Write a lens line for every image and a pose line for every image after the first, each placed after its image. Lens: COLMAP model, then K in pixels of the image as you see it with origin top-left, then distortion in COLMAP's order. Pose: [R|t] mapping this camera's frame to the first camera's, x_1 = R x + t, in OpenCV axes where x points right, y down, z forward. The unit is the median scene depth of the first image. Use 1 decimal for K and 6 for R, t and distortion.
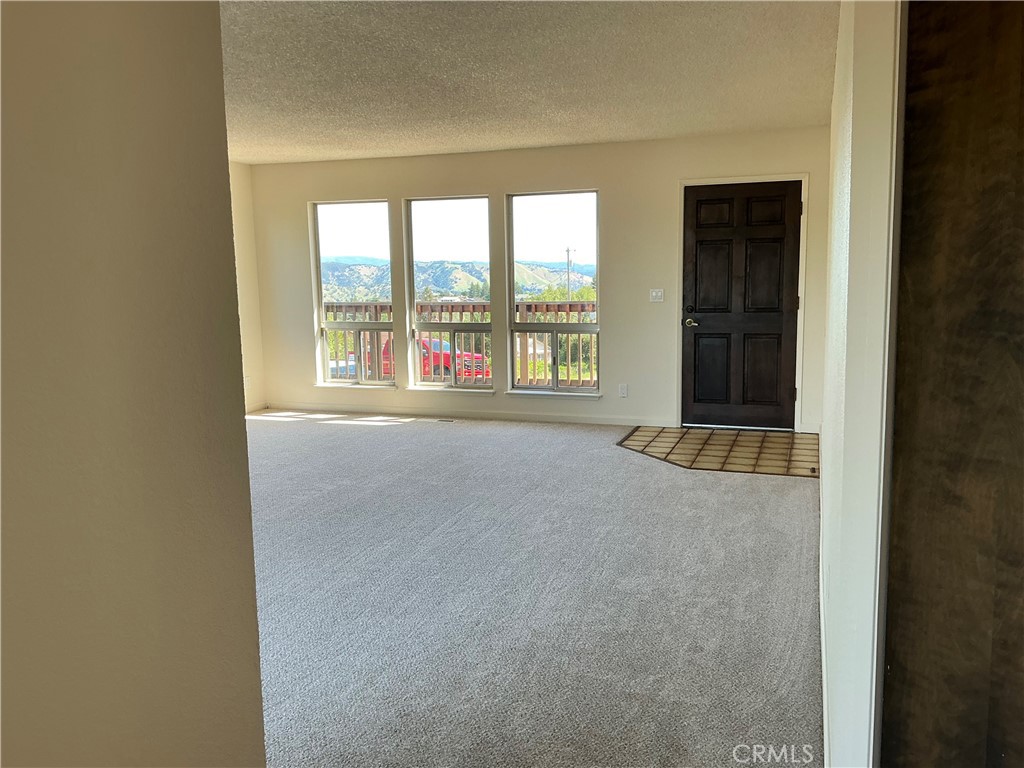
lens RADIAL K [[843.4, 0, 515.6], [0, 843.4, 383.6], [0, 0, 1]] dist [0.114448, -0.228029]
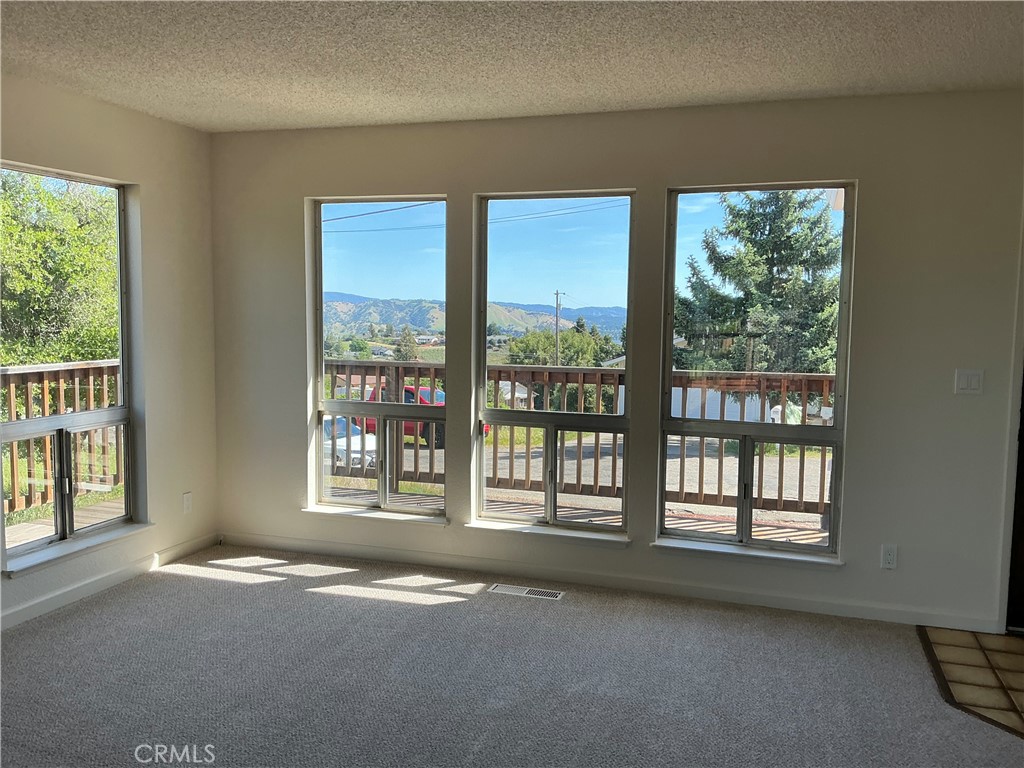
lens RADIAL K [[843.4, 0, 515.6], [0, 843.4, 383.6], [0, 0, 1]] dist [0.114448, -0.228029]
pose [[0.999134, 0.029232, 0.029610, -0.113671], [-0.027766, 0.998424, -0.048765, -0.061156], [-0.030988, 0.047901, 0.998371, 0.418823]]
